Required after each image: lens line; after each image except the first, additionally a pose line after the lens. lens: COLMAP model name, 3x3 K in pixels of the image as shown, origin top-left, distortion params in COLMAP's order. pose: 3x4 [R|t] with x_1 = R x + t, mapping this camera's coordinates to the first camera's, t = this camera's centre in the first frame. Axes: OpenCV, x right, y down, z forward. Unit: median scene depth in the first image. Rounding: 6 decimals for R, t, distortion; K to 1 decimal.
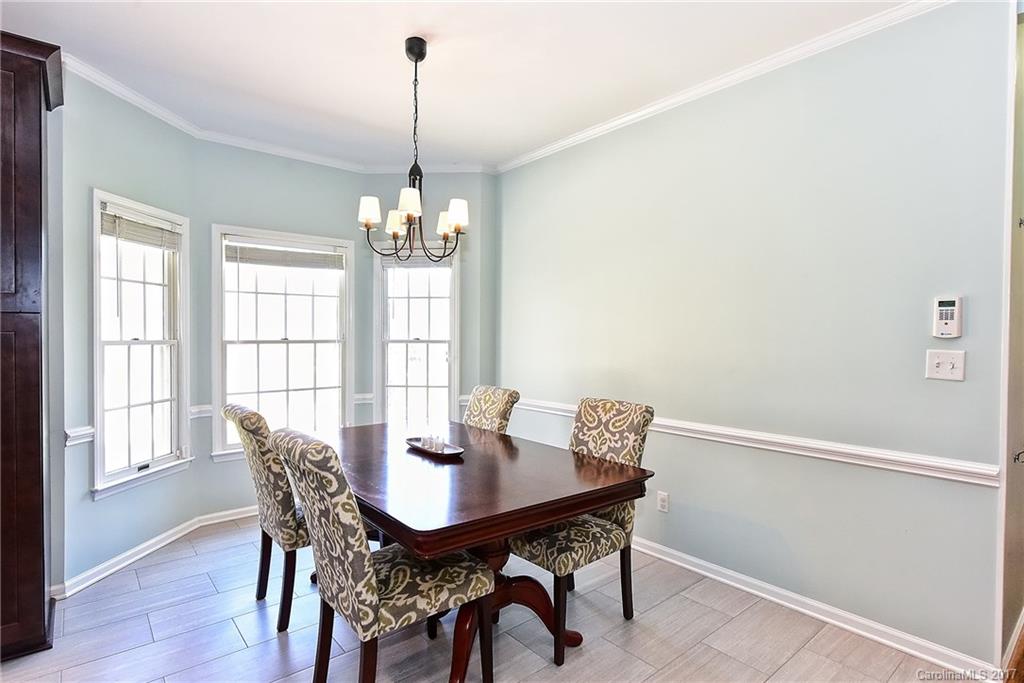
lens RADIAL K [[523.2, 0, 510.8], [0, 523.2, 340.6], [0, 0, 1]] dist [-0.000343, -0.000021]
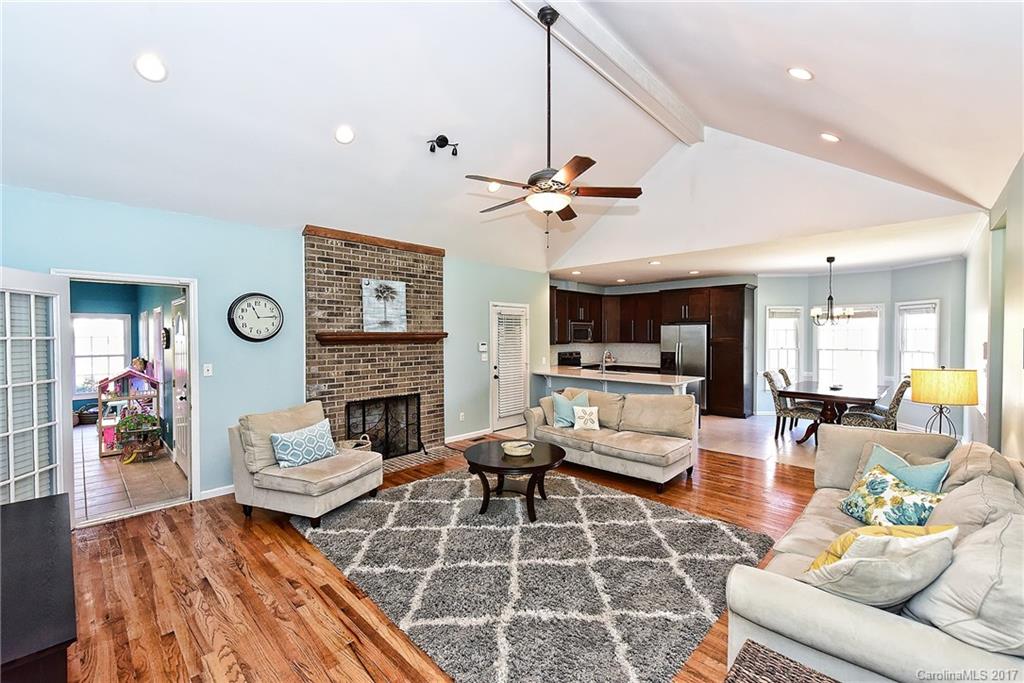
lens RADIAL K [[427.1, 0, 515.6], [0, 427.1, 340.4], [0, 0, 1]] dist [0.004429, -0.000277]
pose [[0.103146, 0.009653, -0.994619, 1.813575], [-0.007991, 0.999929, 0.008875, -0.062919], [0.994634, 0.007033, 0.103216, -0.947290]]
